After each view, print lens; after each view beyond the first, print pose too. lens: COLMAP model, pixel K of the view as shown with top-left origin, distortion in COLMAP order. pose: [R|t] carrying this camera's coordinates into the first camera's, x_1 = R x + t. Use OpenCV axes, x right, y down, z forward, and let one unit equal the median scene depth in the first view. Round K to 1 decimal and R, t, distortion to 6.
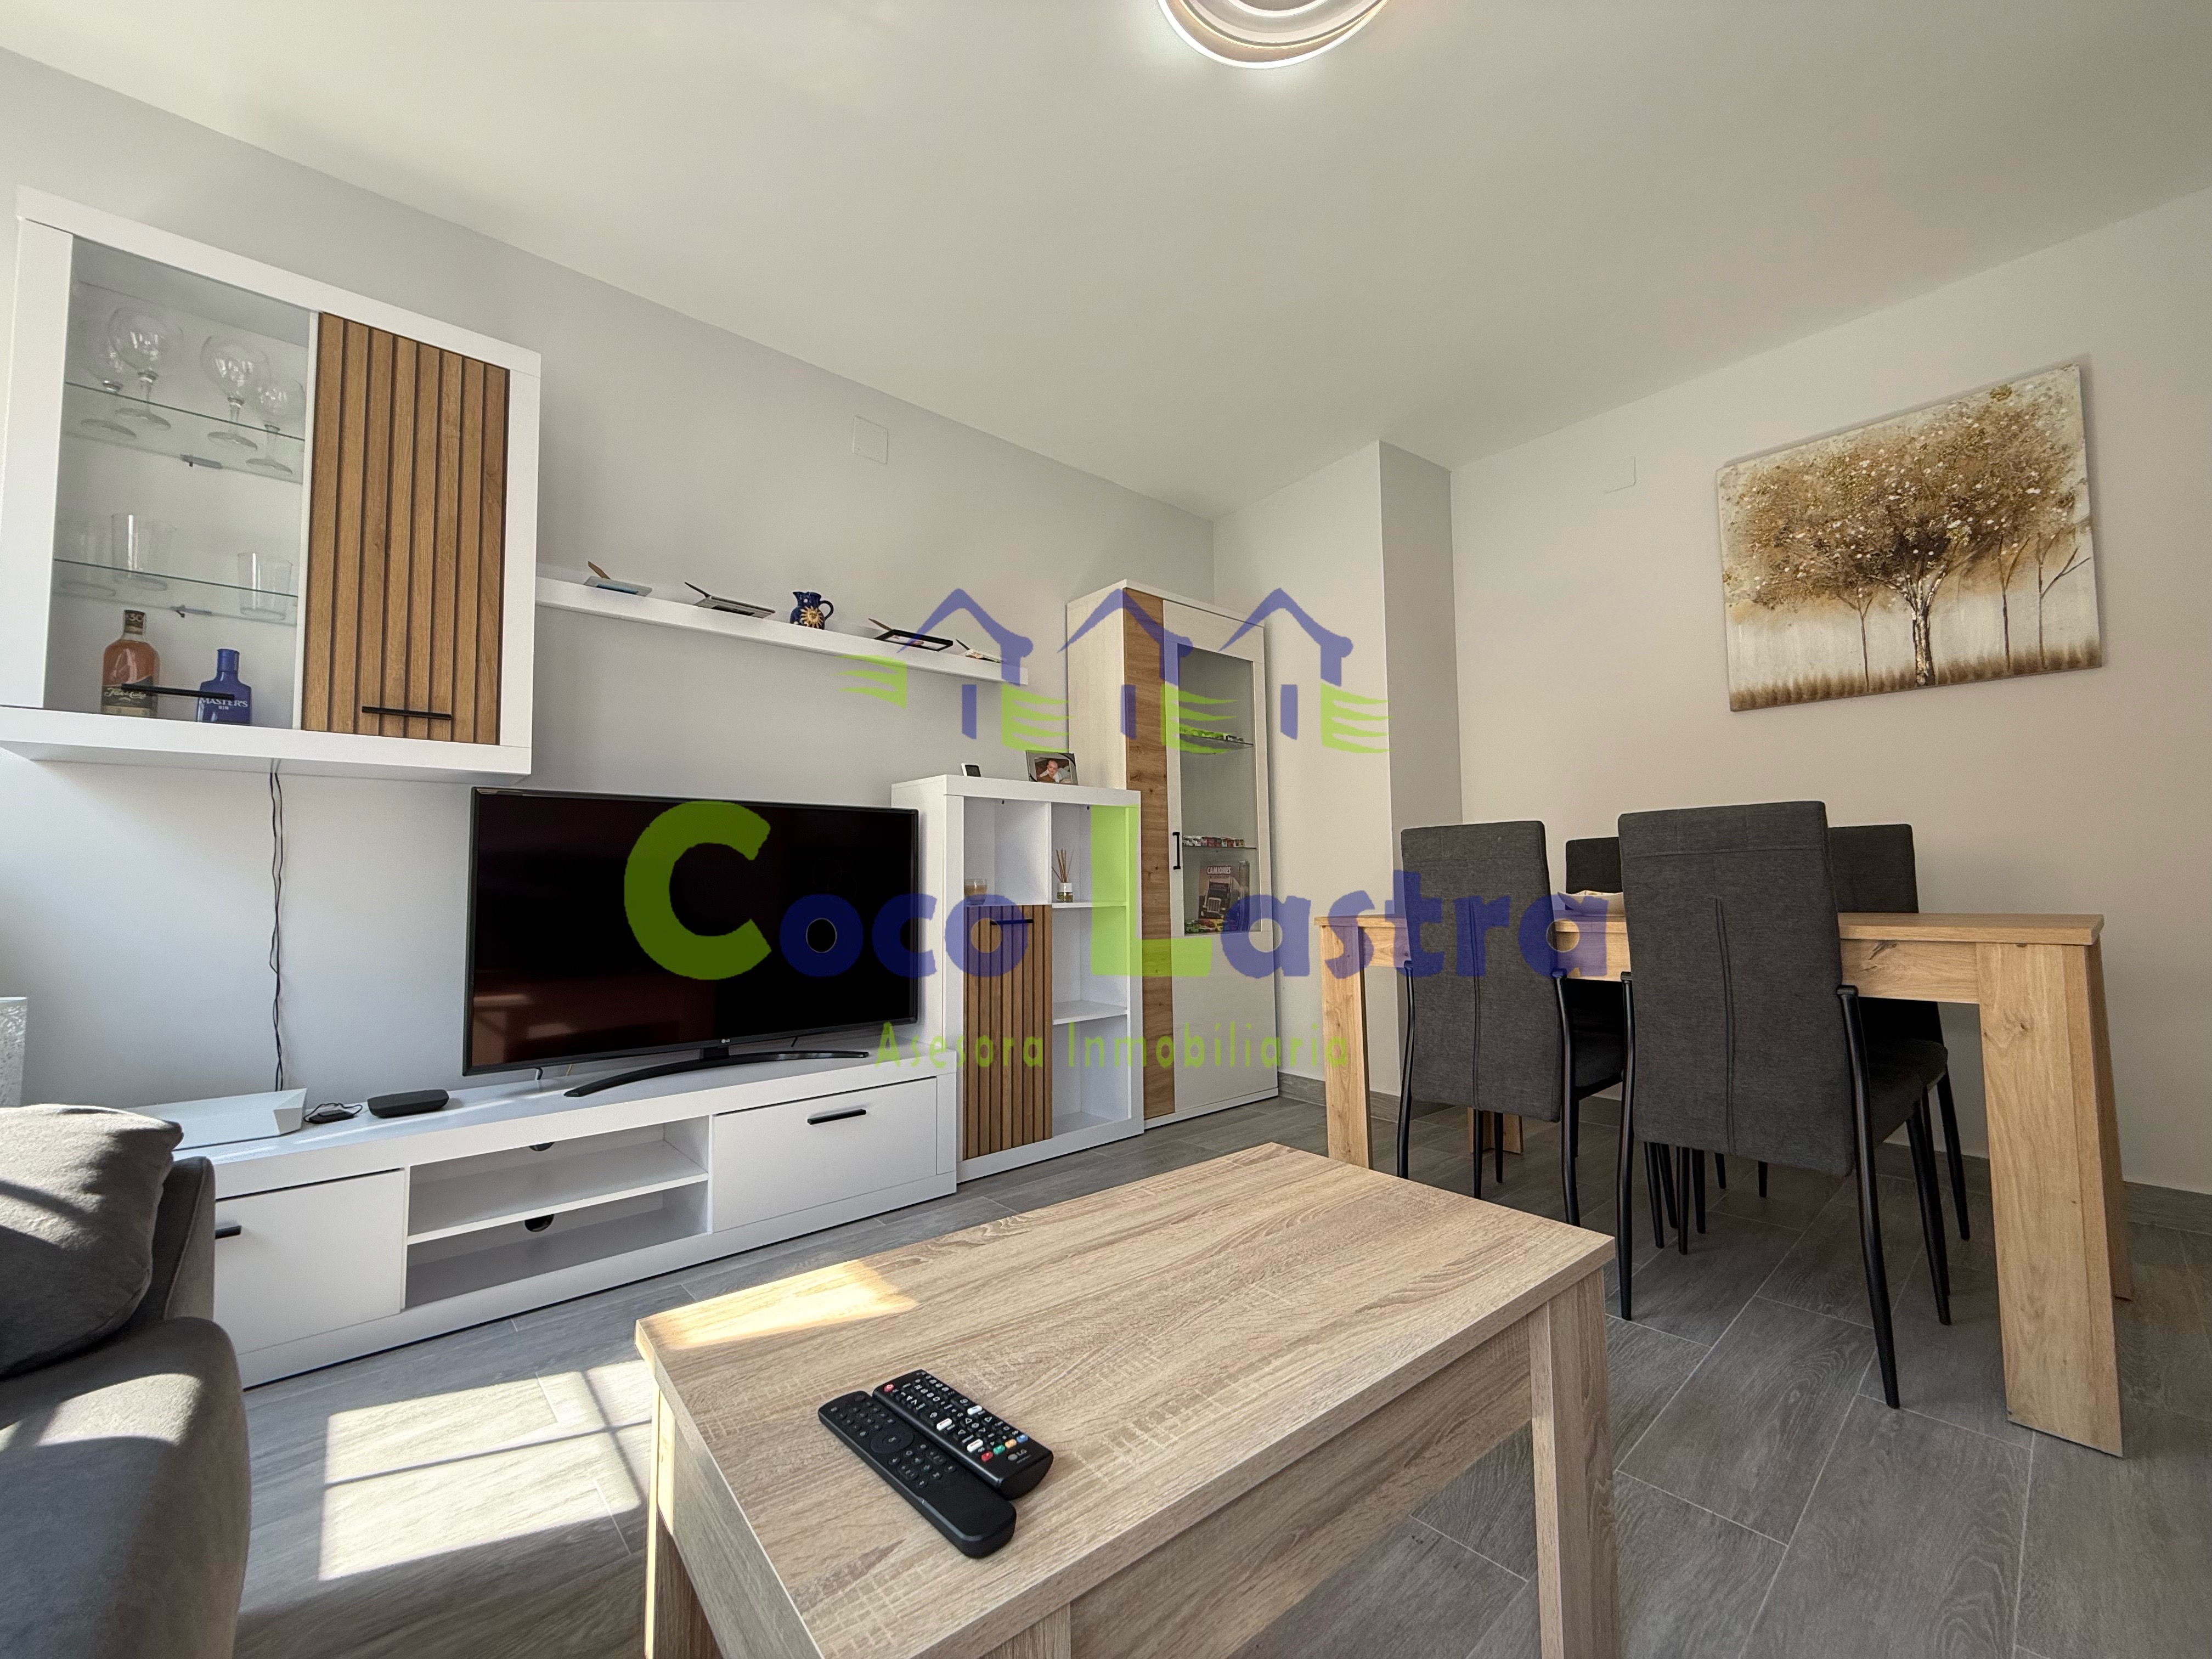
lens RADIAL K [[880.7, 0, 1096.5], [0, 880.7, 831.8], [0, 0, 1]] dist [-0.000159, 0.000108]
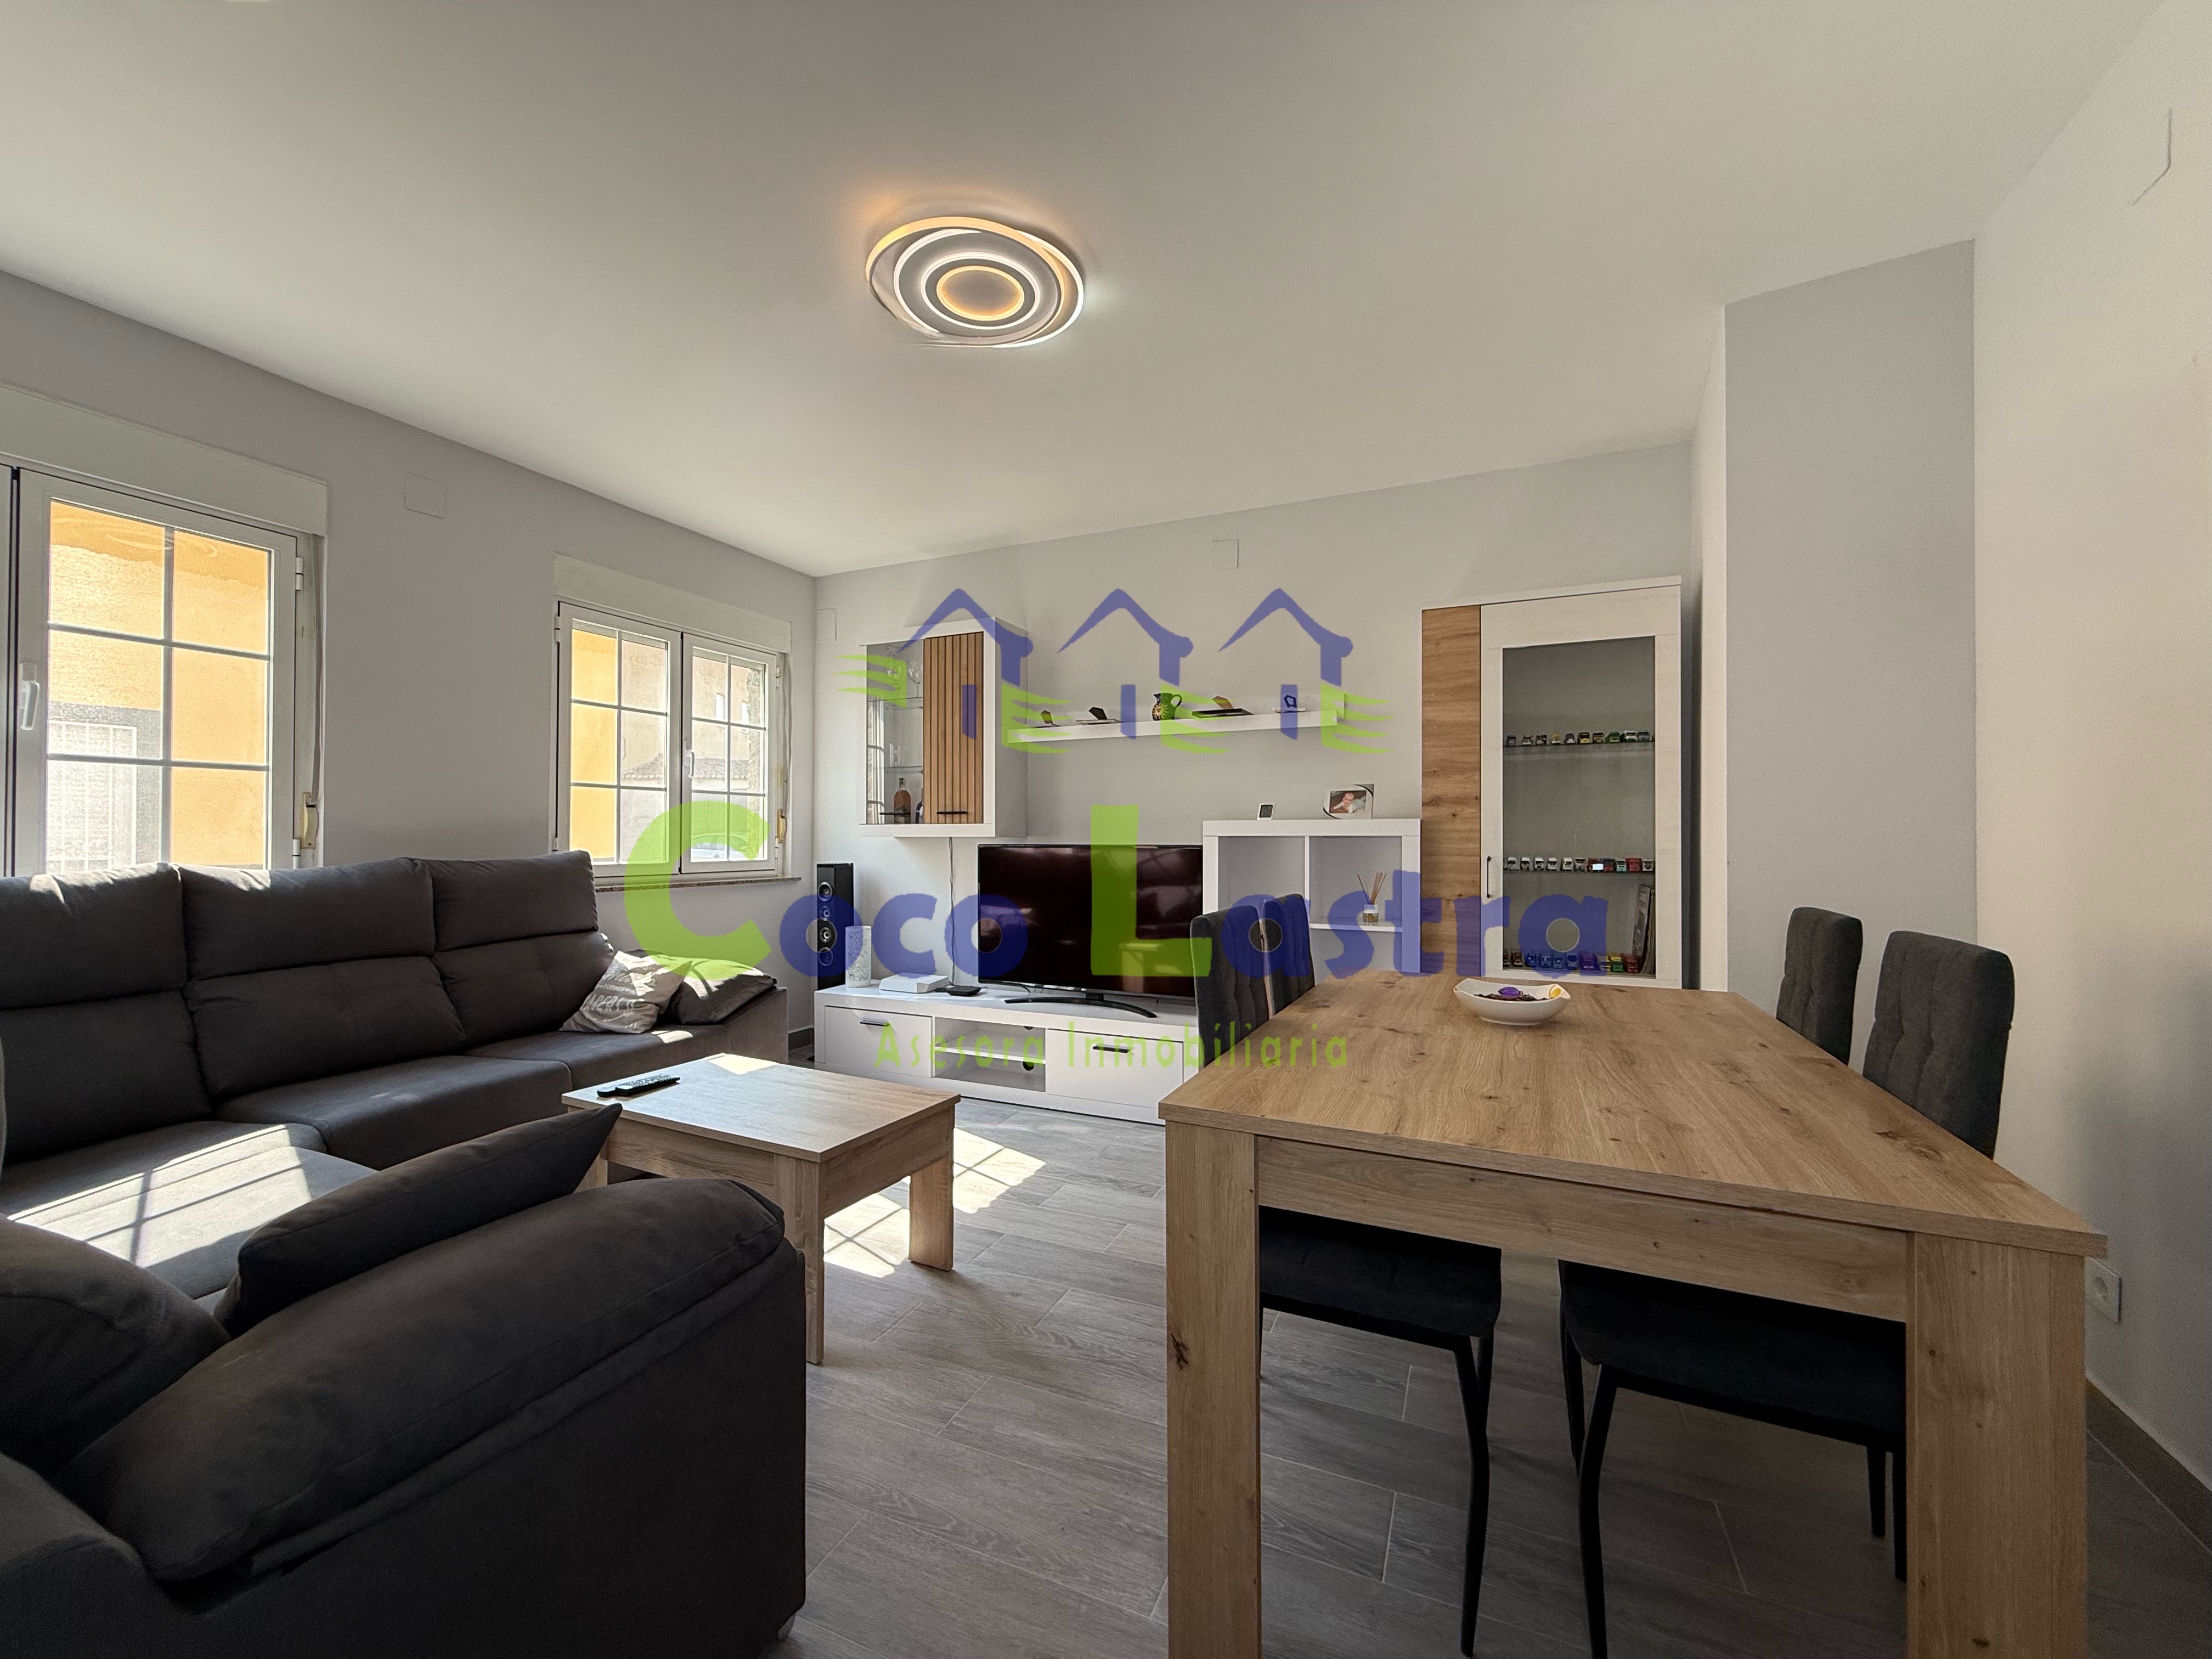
lens RADIAL K [[880.7, 0, 1096.5], [0, 880.7, 831.8], [0, 0, 1]] dist [-0.000159, 0.000108]
pose [[0.415979, 0.003797, -0.909366, 1.271550], [0.050699, 0.998339, 0.027360, -0.122423], [0.907960, -0.057485, 0.415095, 0.397400]]
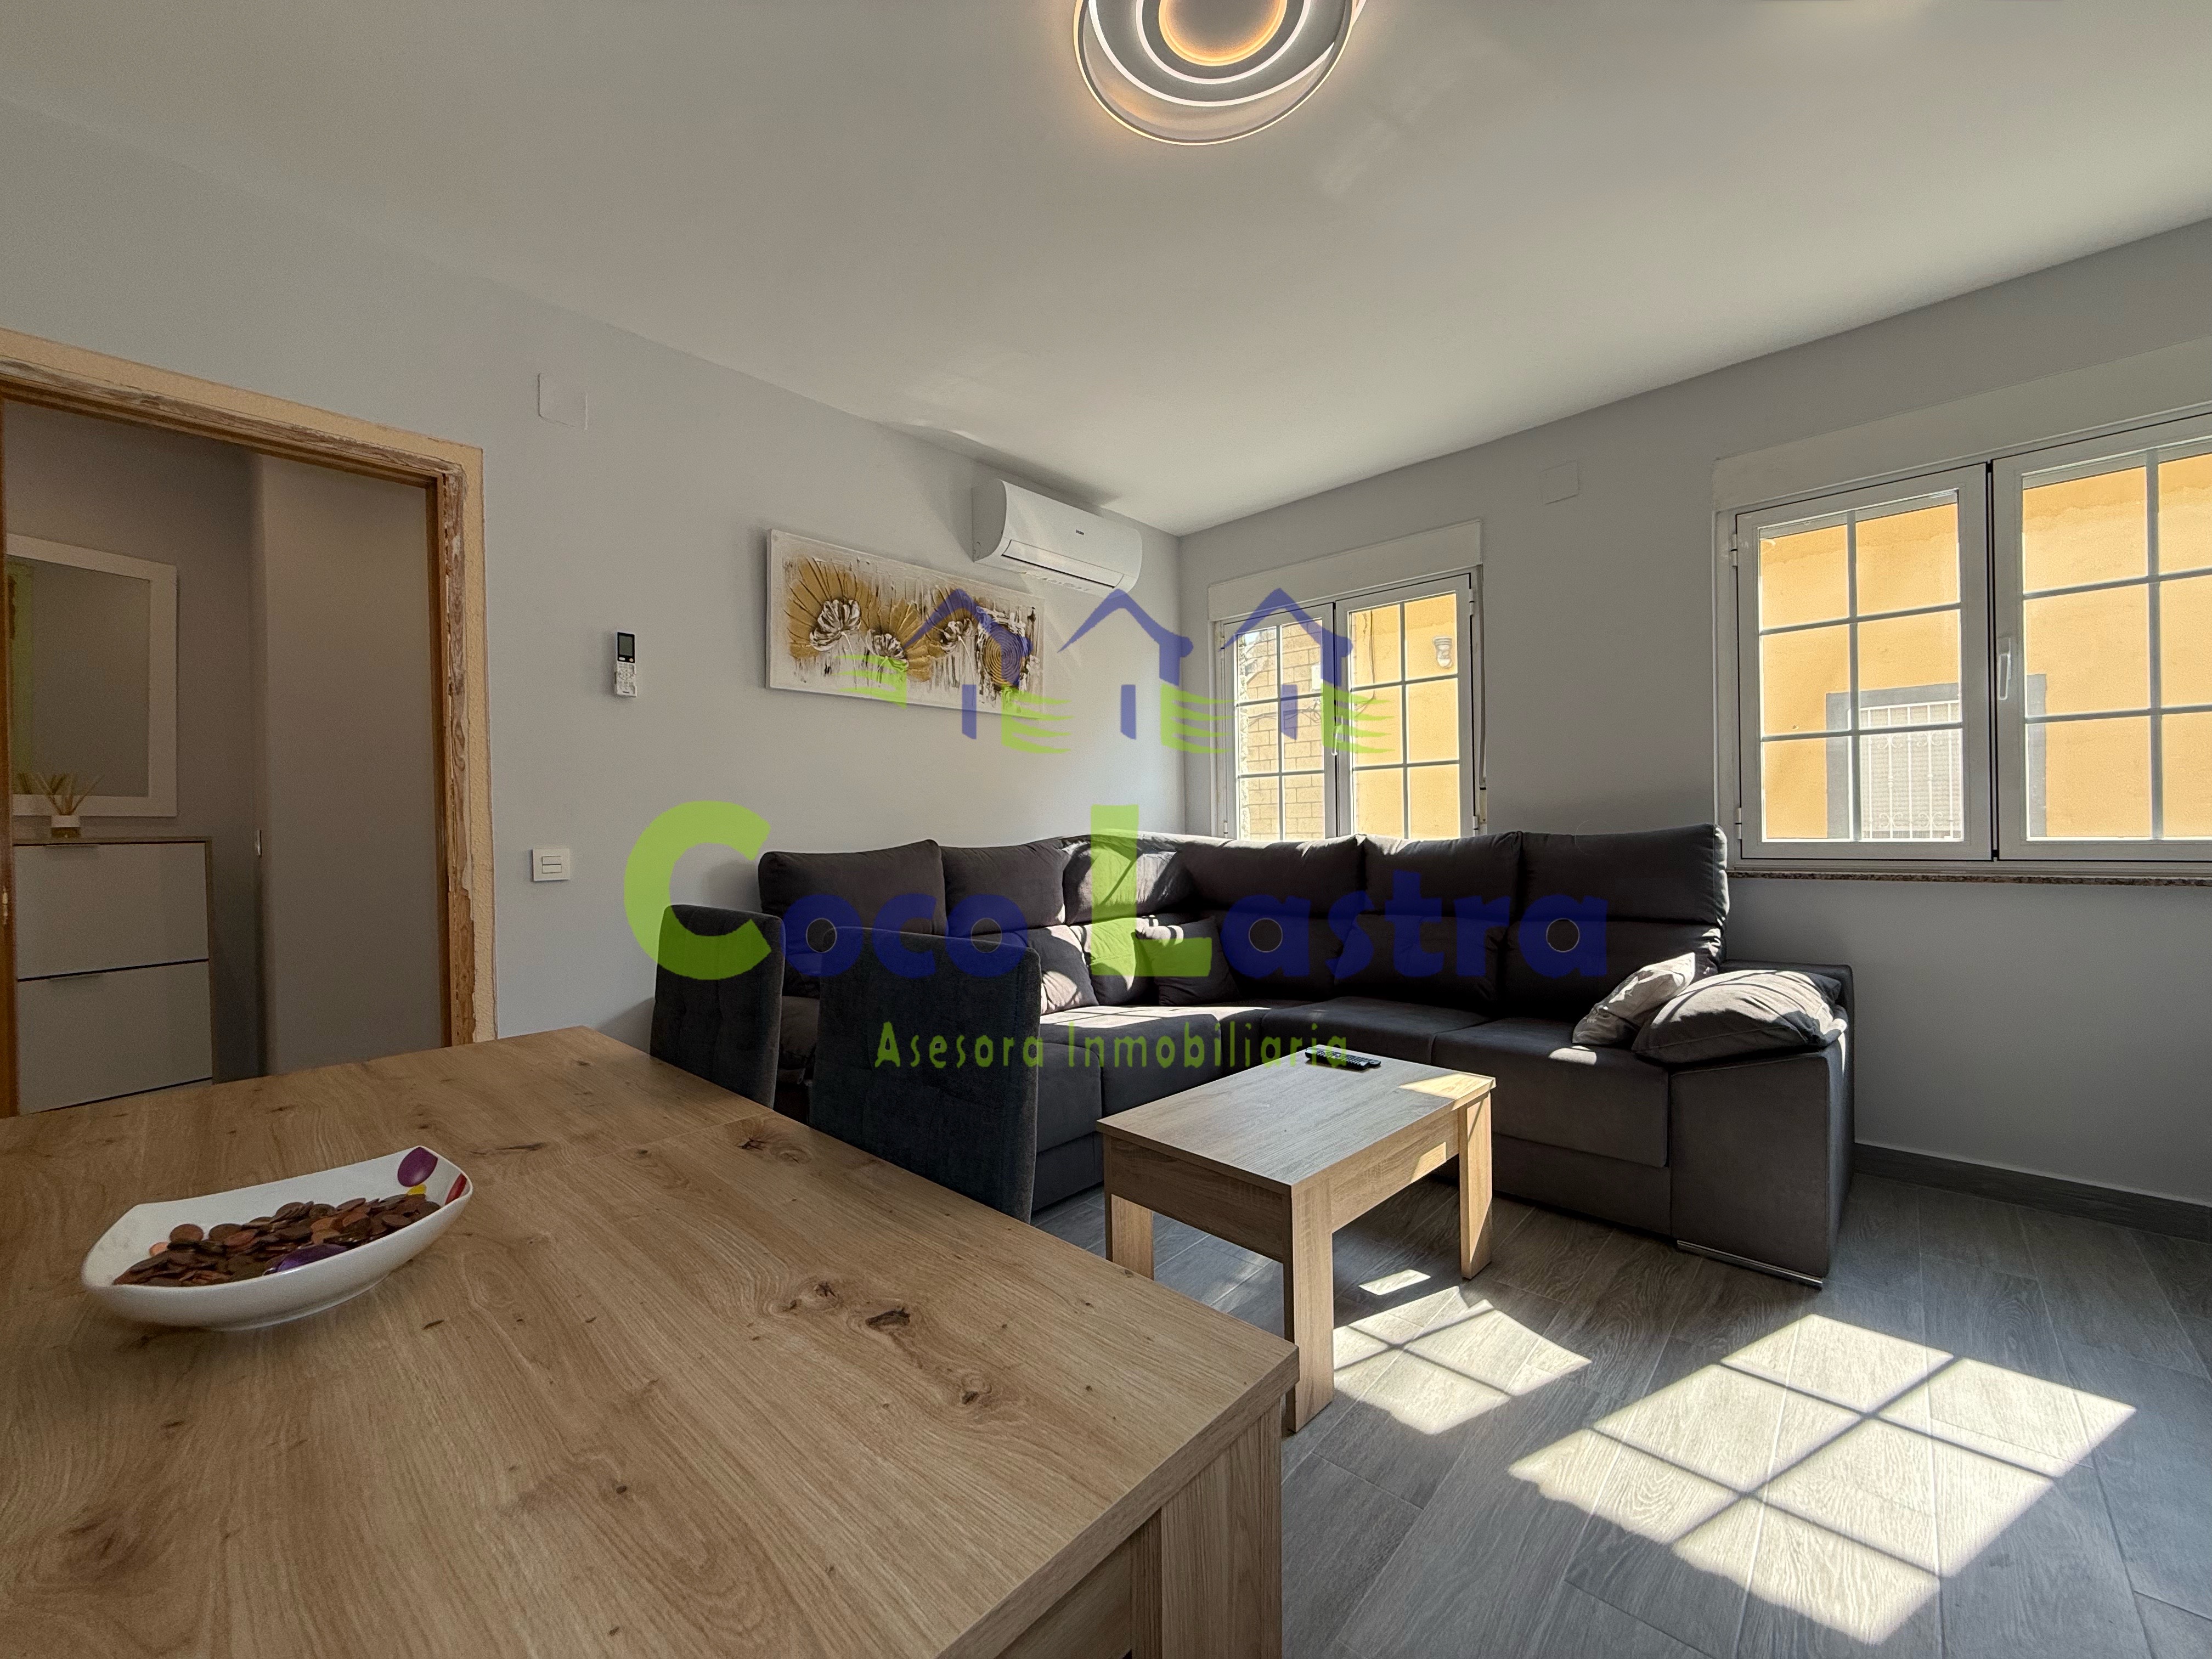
lens RADIAL K [[880.7, 0, 1096.5], [0, 880.7, 831.8], [0, 0, 1]] dist [-0.000159, 0.000108]
pose [[-0.993764, 0.031230, -0.107037, 0.387607], [0.037634, 0.997587, -0.058344, -0.031672], [0.104956, -0.062008, -0.992542, 1.486035]]
